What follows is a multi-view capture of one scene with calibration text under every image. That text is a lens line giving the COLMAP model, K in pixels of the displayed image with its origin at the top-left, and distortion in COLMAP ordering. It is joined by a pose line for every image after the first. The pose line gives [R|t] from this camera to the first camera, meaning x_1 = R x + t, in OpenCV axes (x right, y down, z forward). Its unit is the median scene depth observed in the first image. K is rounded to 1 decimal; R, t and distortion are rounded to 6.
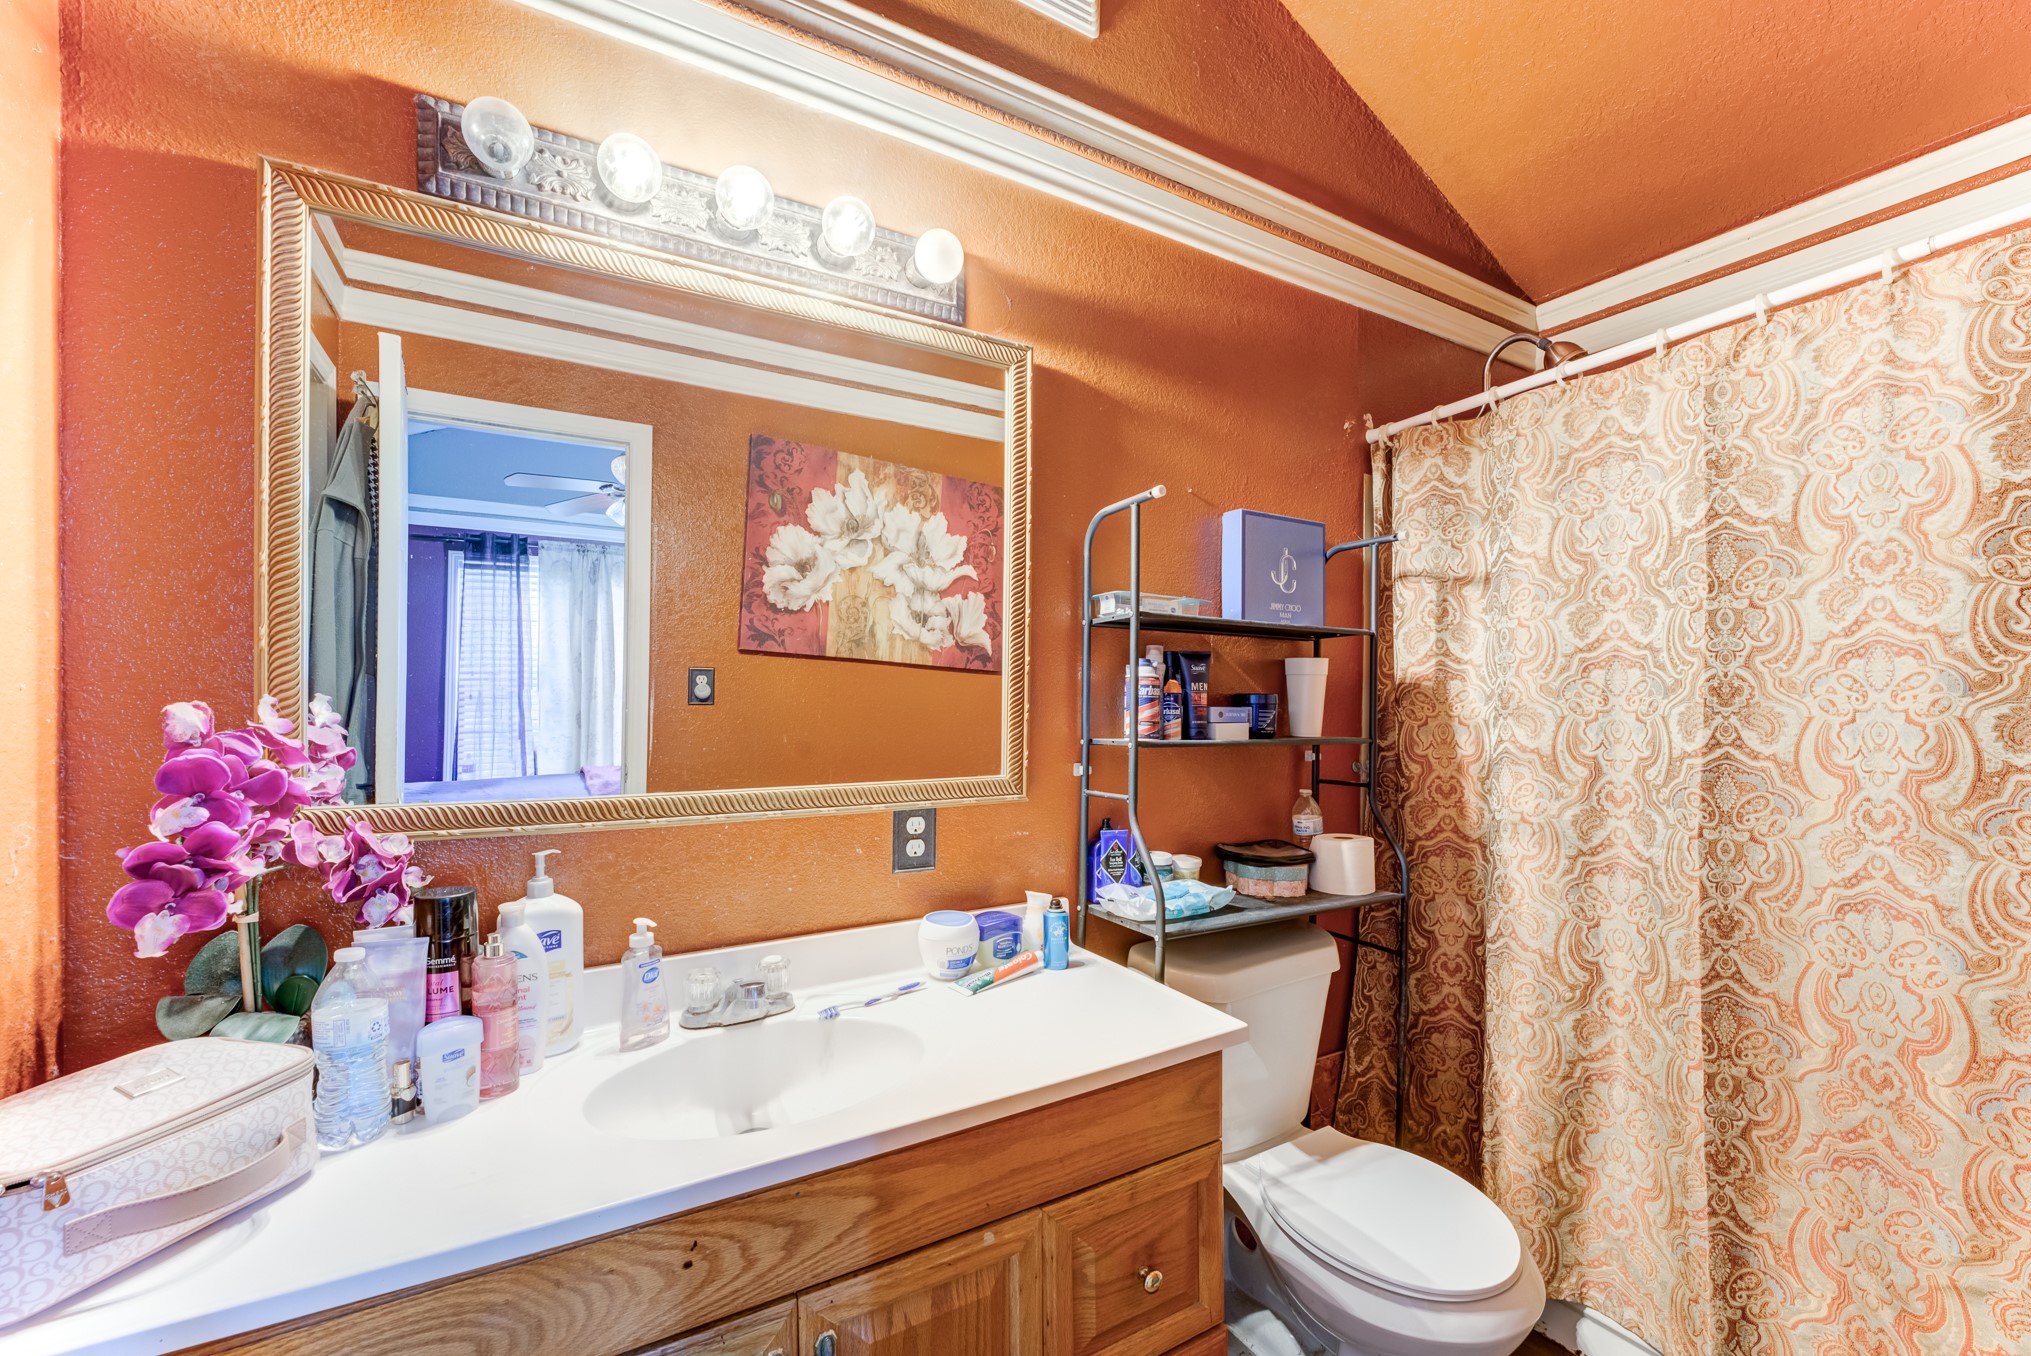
lens RADIAL K [[831.4, 0, 1018.4], [0, 831.4, 703.1], [0, 0, 1]] dist [-0.001000, -0.000179]
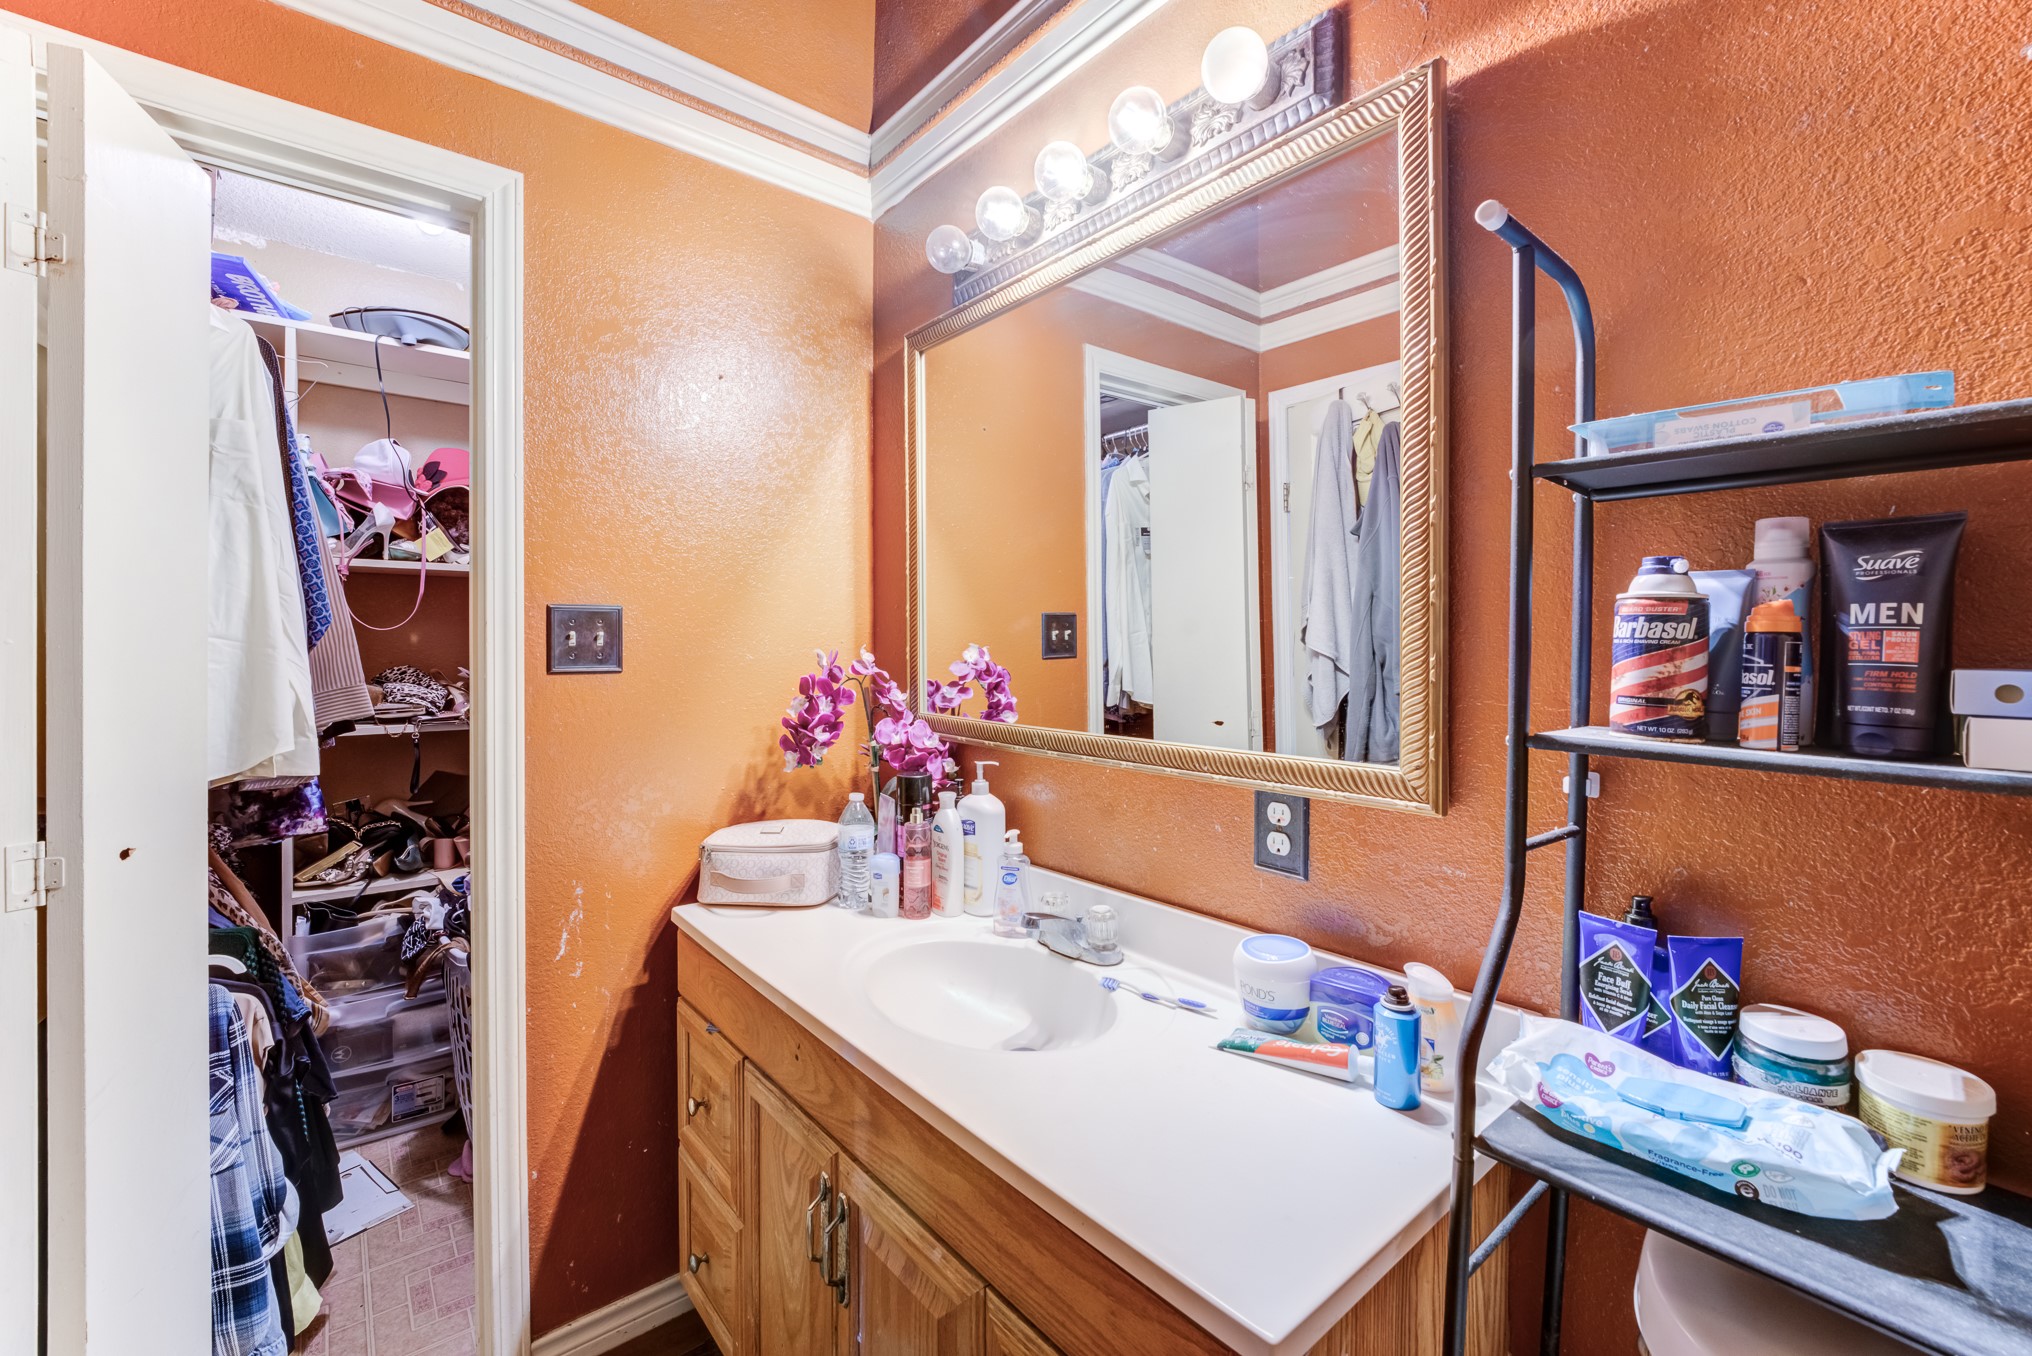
lens RADIAL K [[834.2, 0, 1012.0], [0, 834.2, 653.9], [0, 0, 1]] dist [-0.001207, -0.000160]
pose [[0.160135, 0.012469, -0.987016, 0.613256], [0.004754, 0.999899, 0.013403, -0.009977], [0.987084, -0.006838, 0.160059, 0.675472]]
